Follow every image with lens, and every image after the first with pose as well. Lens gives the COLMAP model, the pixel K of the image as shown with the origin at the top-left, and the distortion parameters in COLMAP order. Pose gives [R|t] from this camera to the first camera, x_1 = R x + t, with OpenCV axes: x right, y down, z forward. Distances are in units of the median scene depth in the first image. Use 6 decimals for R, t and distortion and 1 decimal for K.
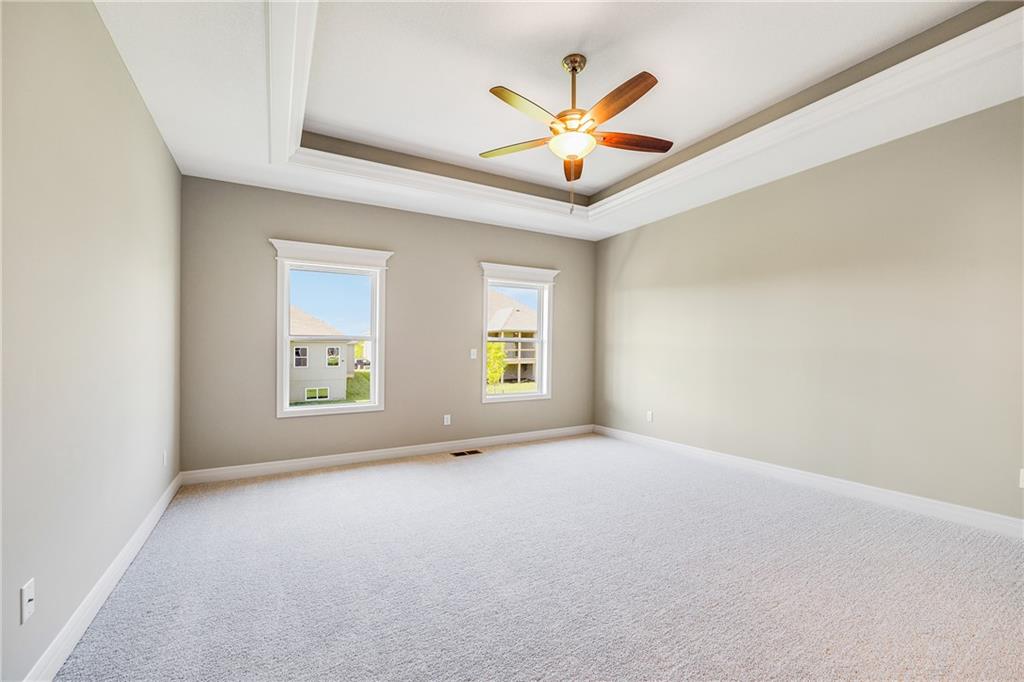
lens RADIAL K [[417.1, 0, 504.6], [0, 417.1, 349.0], [0, 0, 1]] dist [0.014495, 0.000172]
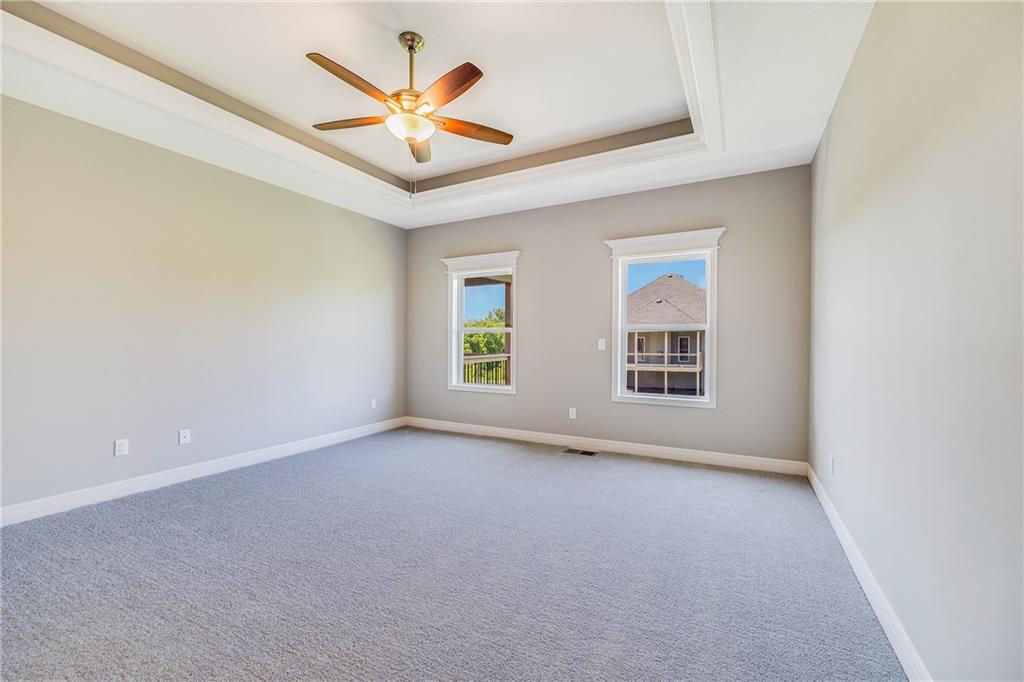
lens RADIAL K [[417.1, 0, 503.7], [0, 417.1, 340.5], [0, 0, 1]] dist [0.014495, 0.000172]
pose [[0.540976, 0.005454, -0.841020, 0.583195], [0.001992, 0.999968, 0.007767, -0.005084], [0.841036, -0.005877, 0.540948, 0.348817]]
